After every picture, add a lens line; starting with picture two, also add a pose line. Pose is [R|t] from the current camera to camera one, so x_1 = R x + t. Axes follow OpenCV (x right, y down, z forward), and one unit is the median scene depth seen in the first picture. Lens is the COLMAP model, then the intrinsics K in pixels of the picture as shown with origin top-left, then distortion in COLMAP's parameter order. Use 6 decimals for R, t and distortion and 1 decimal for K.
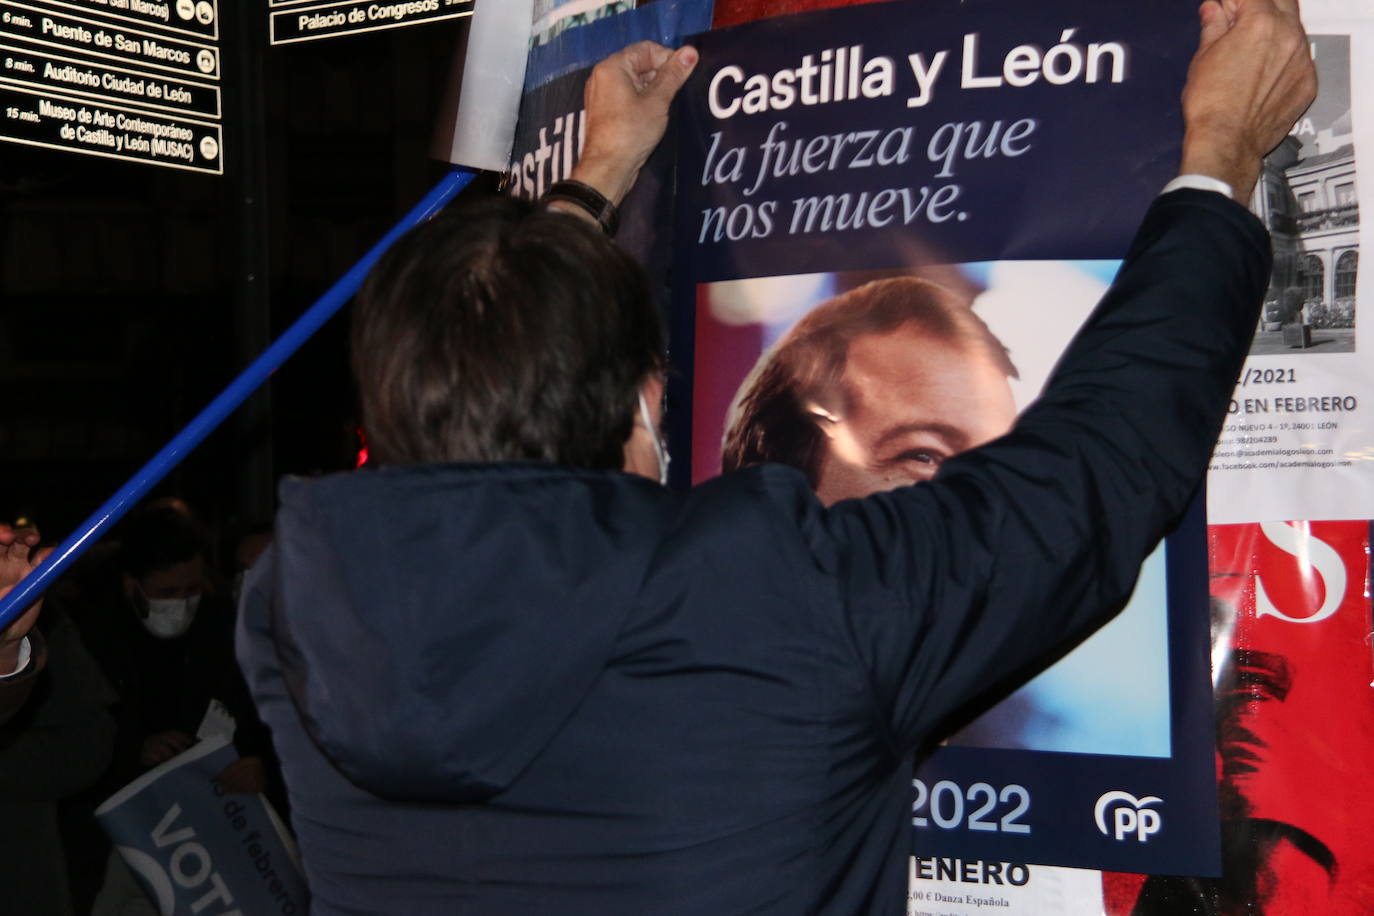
lens RADIAL K [[2551.8, 0, 717.6], [0, 2551.8, 454.0], [0, 0, 1]] dist [0.332061, 0.061412]
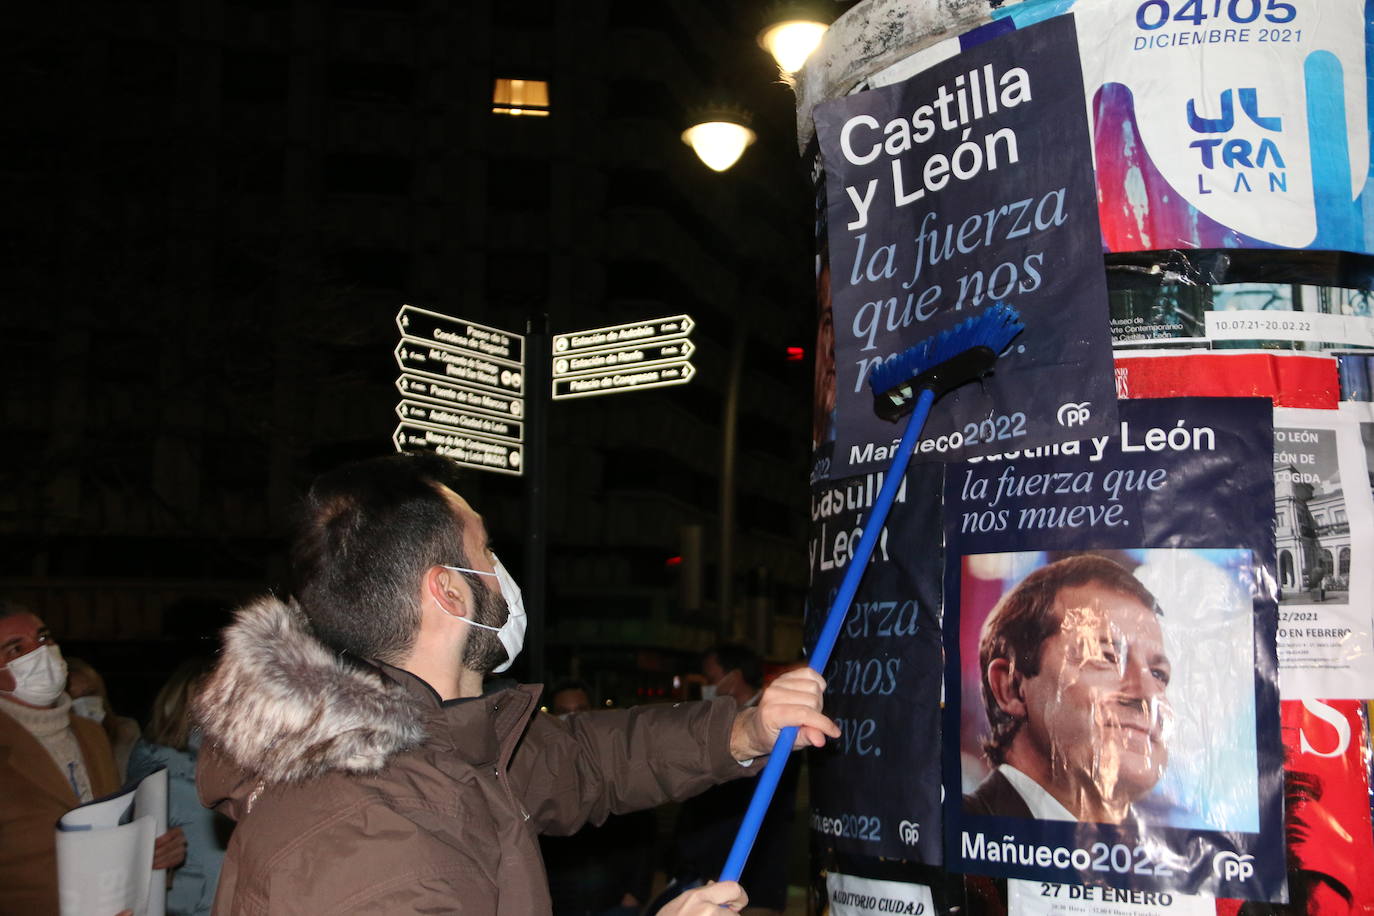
lens RADIAL K [[1647.3, 0, 687.0], [0, 1647.3, 458.0], [0, 0, 1]] dist [-0.016946, 0.256023]
pose [[0.999773, 0.017552, -0.012039, -0.190523], [-0.018798, 0.993452, -0.112694, -0.002049], [0.009982, 0.112895, 0.993557, -0.142314]]
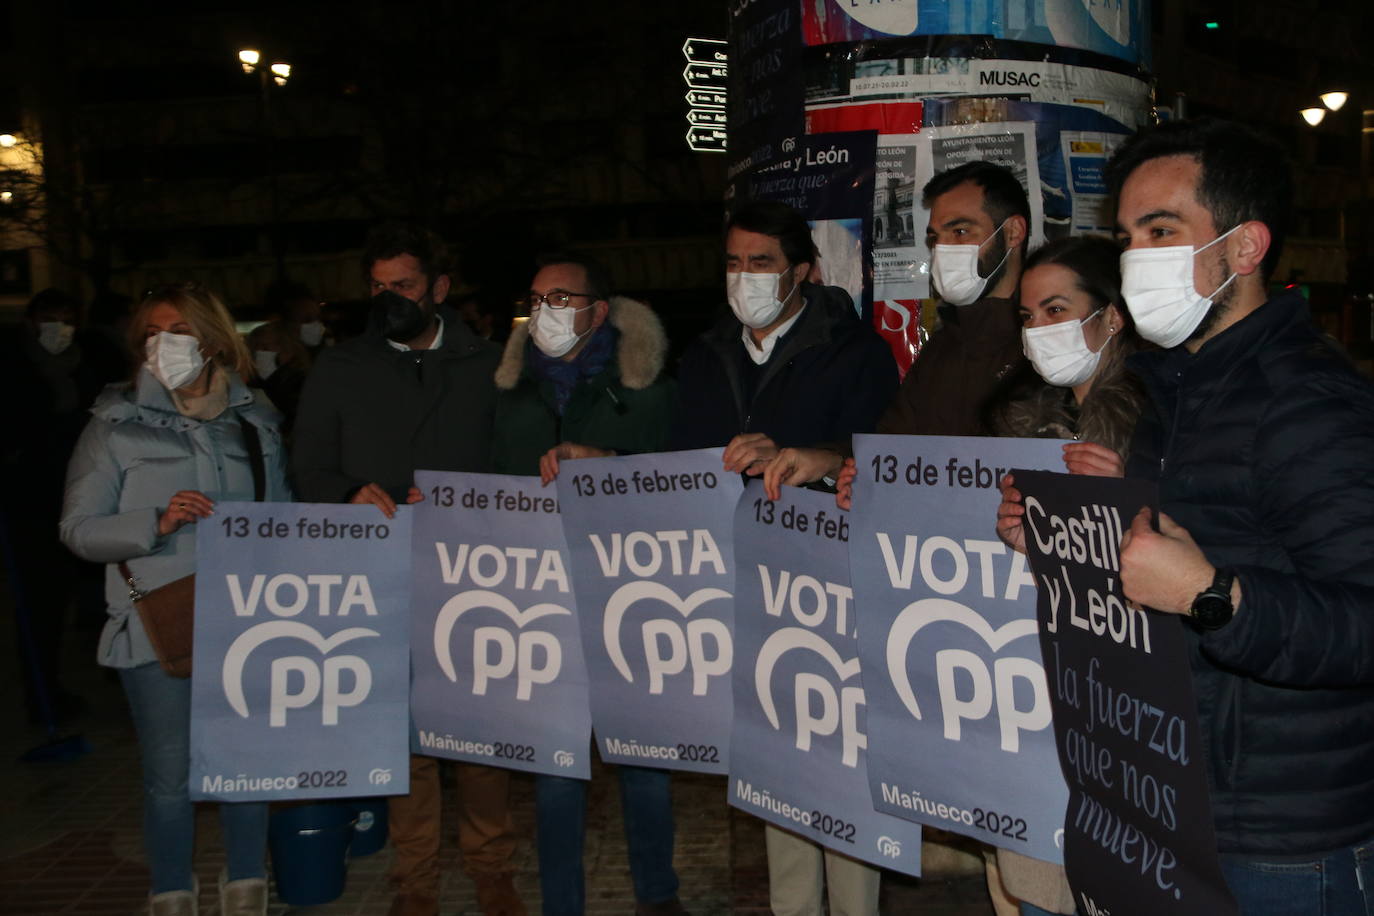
lens RADIAL K [[1647.3, 0, 687.0], [0, 1647.3, 458.0], [0, 0, 1]] dist [-0.016946, 0.256023]
pose [[0.916545, 0.024539, -0.399179, 0.762308], [0.019228, 0.994258, 0.105271, 0.000479], [0.399470, -0.104161, 0.910810, -0.927003]]
